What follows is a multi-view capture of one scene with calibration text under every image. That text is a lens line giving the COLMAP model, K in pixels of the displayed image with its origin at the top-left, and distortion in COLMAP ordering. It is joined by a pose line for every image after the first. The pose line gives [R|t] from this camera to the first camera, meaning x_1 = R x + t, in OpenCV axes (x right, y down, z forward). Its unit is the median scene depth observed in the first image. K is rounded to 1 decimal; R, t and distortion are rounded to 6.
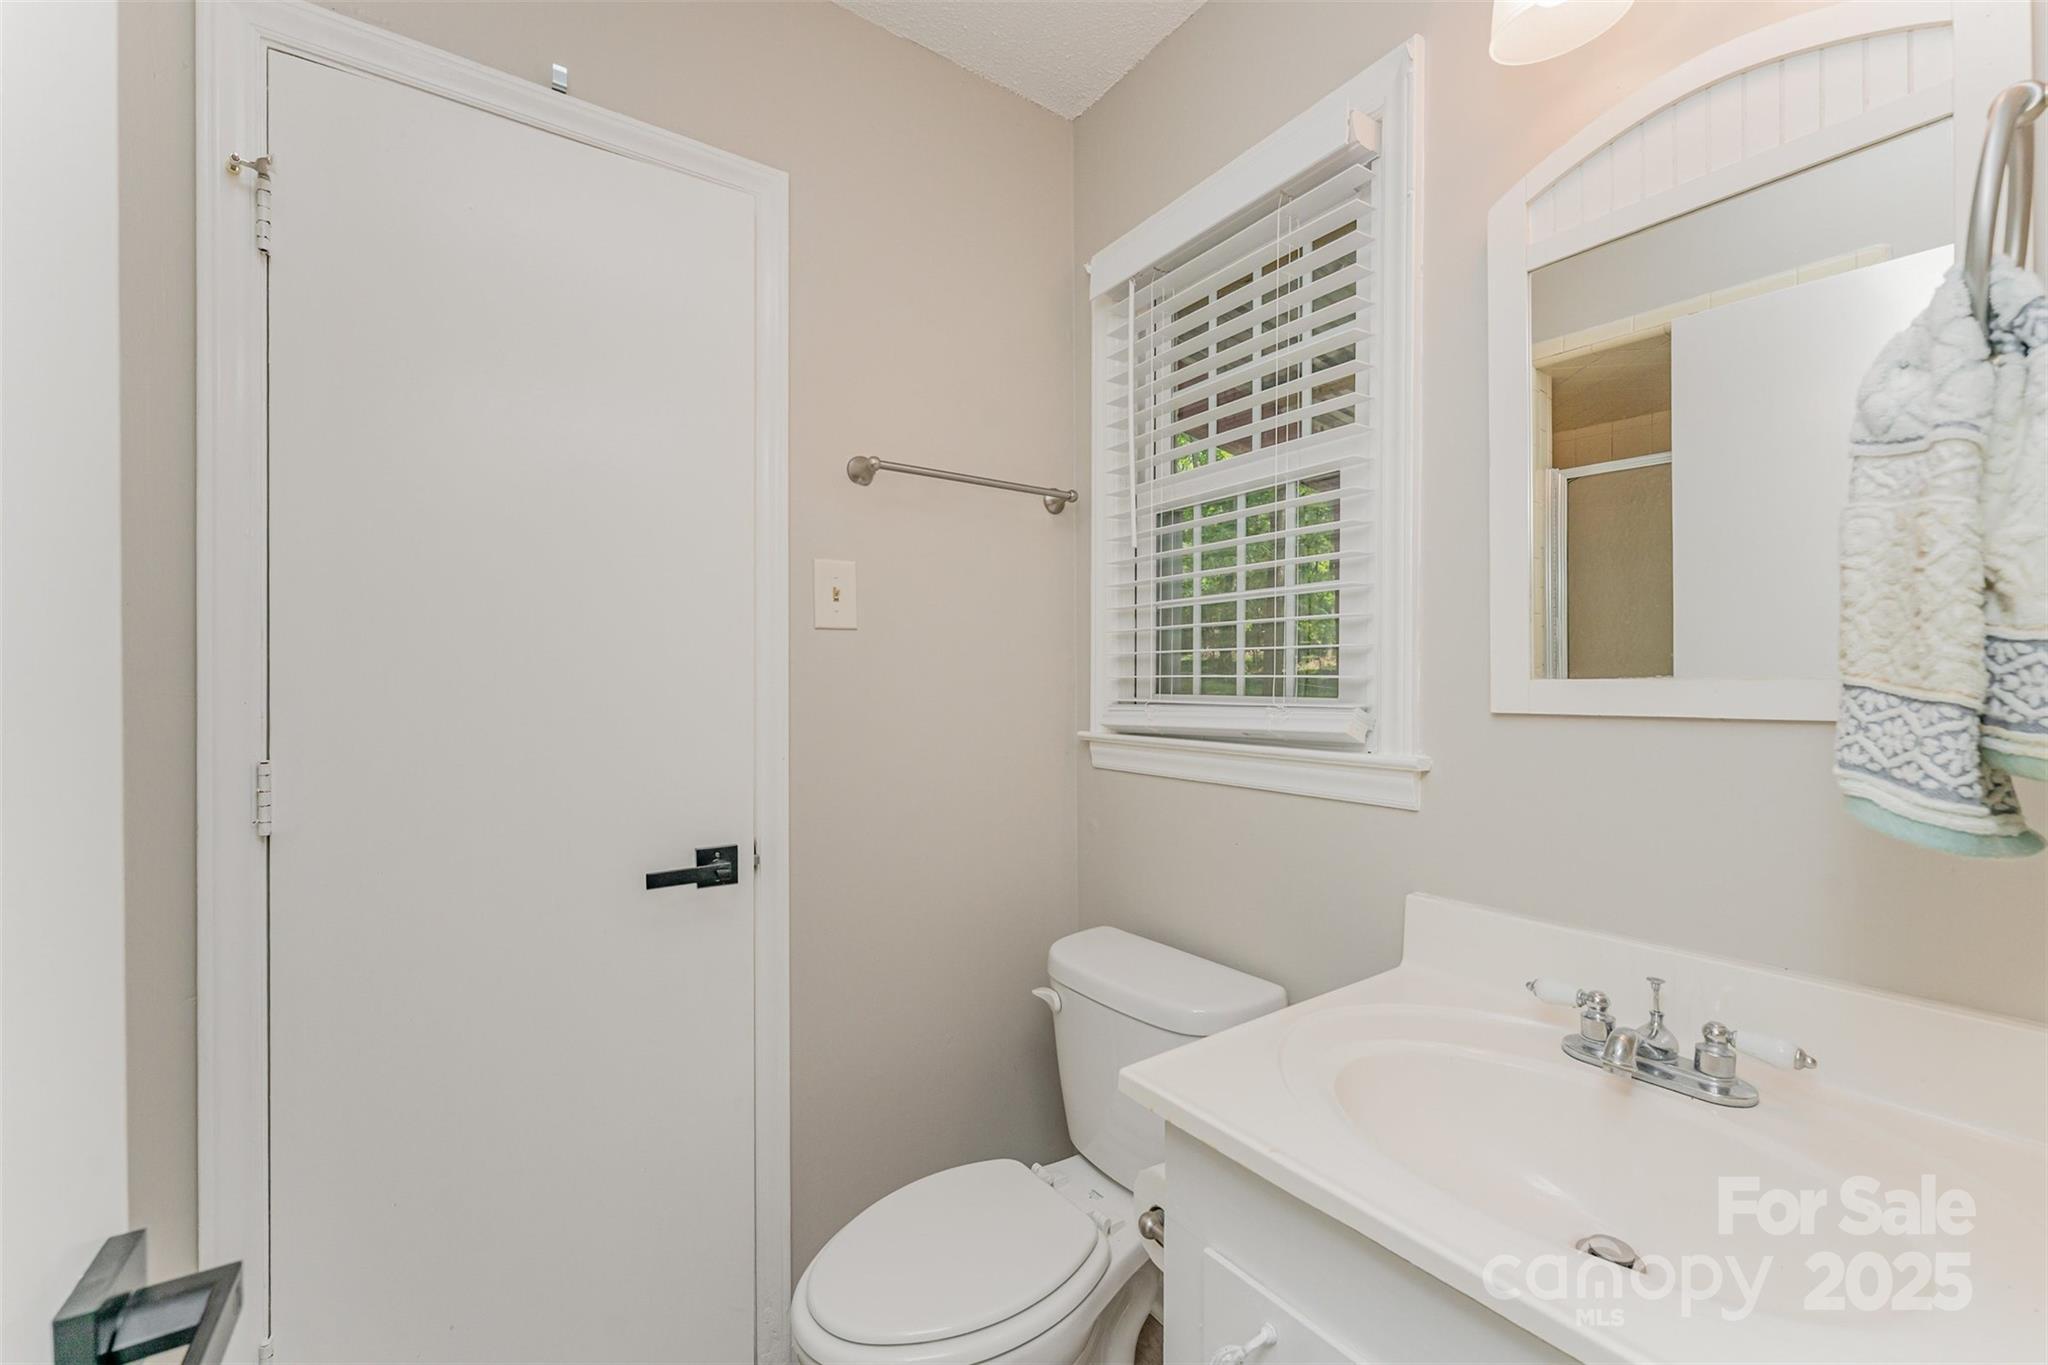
lens RADIAL K [[842.8, 0, 1029.2], [0, 842.8, 689.5], [0, 0, 1]] dist [0.008782, 0.000046]
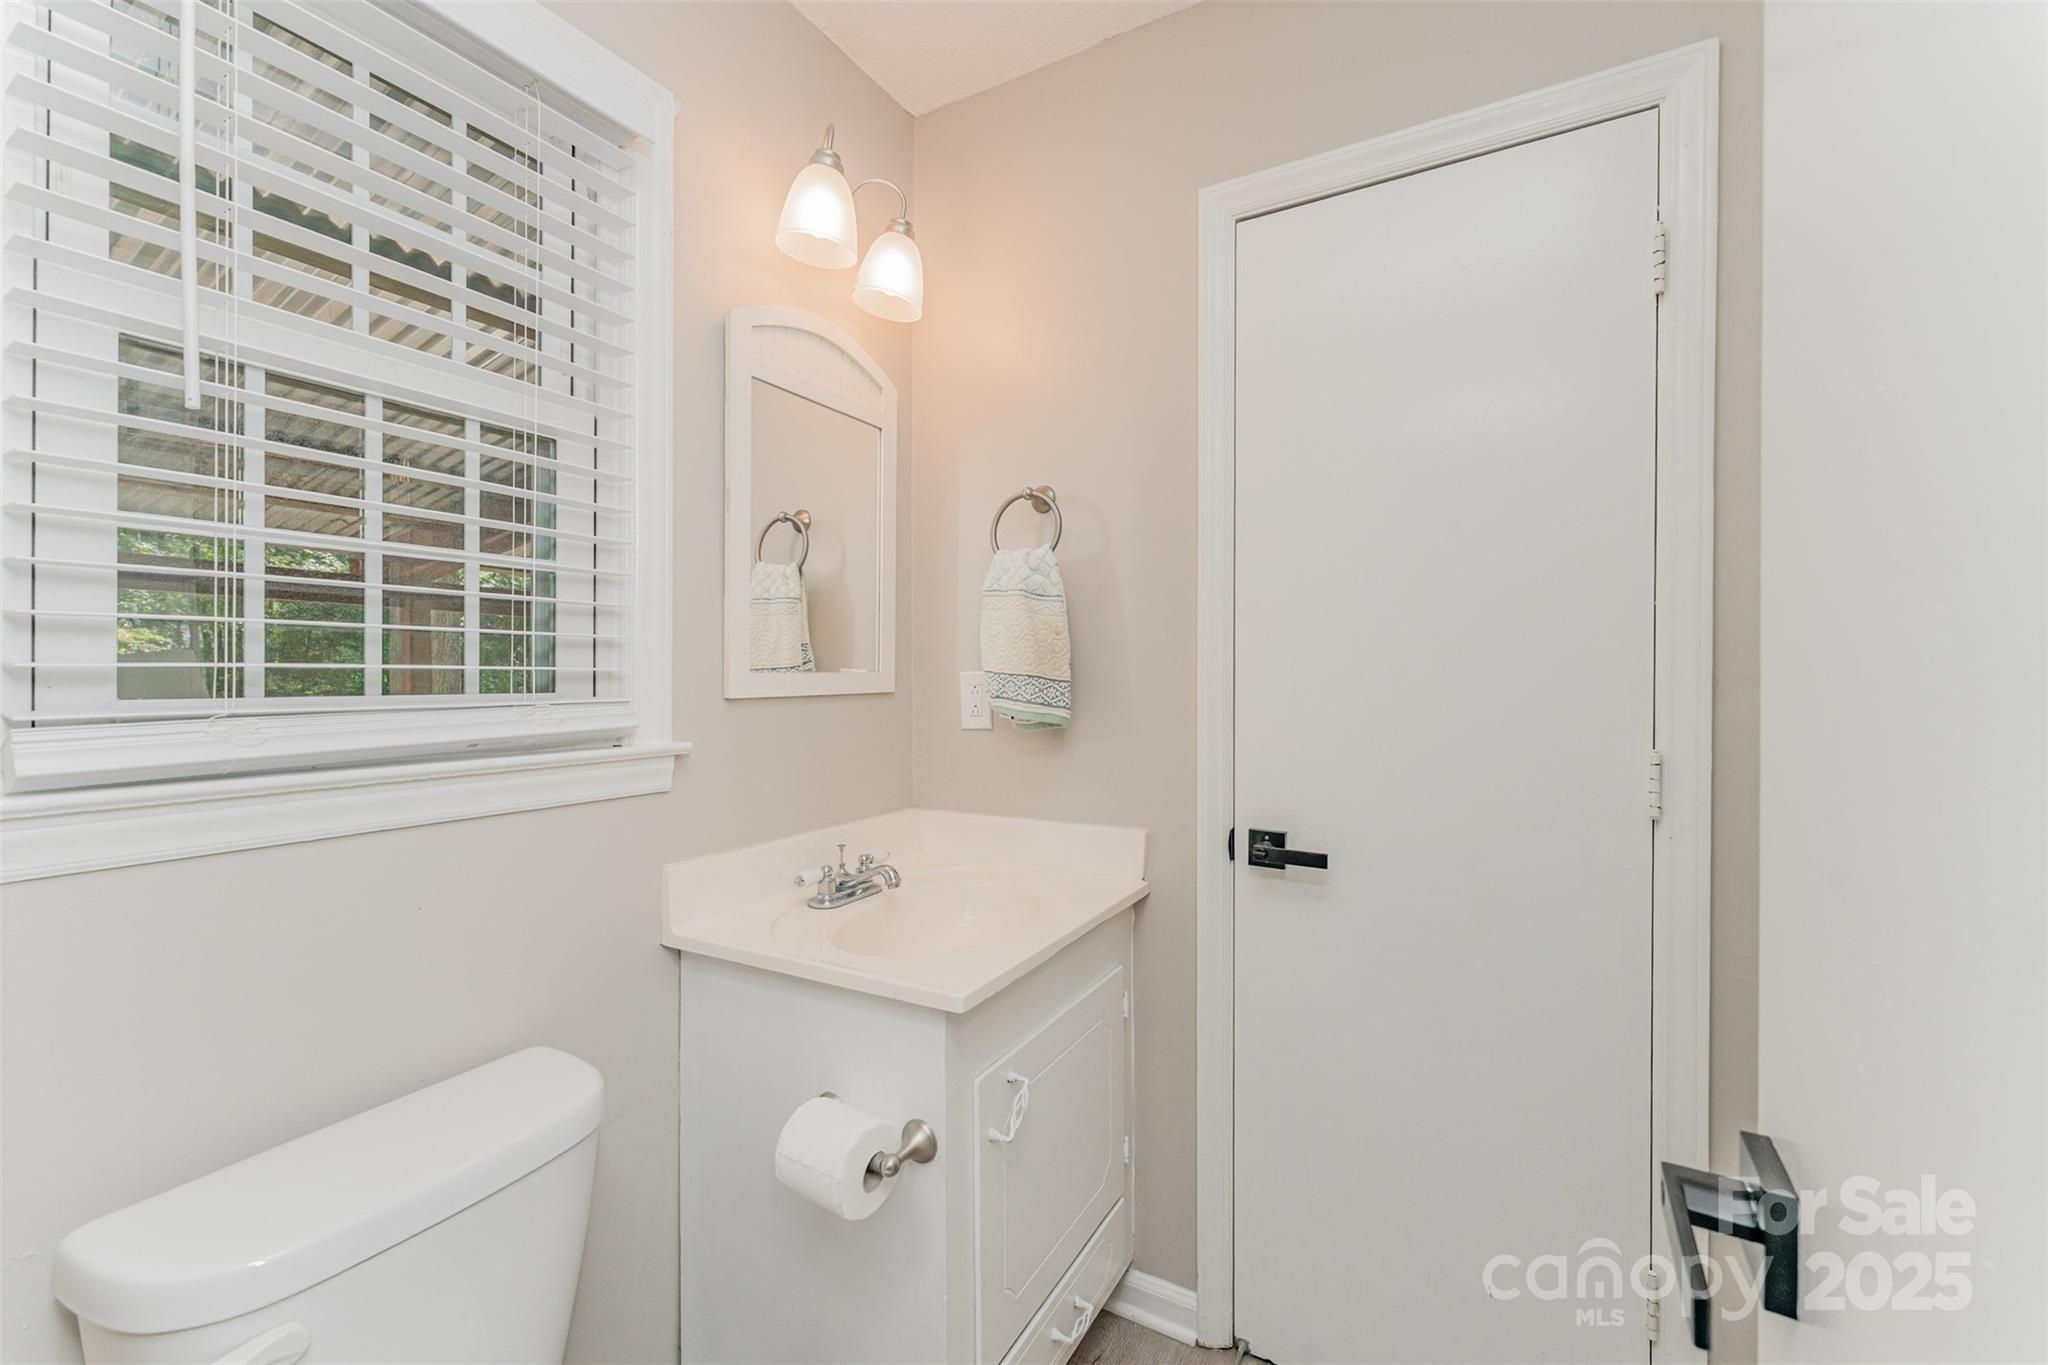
lens RADIAL K [[830.6, 0, 1019.1], [0, 830.6, 673.7], [0, 0, 1]] dist [0.003956, 0.000047]
pose [[-0.432013, -0.003577, 0.901860, -0.586338], [0.002904, 0.999981, 0.005357, -0.012155], [-0.901863, 0.004934, -0.431995, 0.850851]]
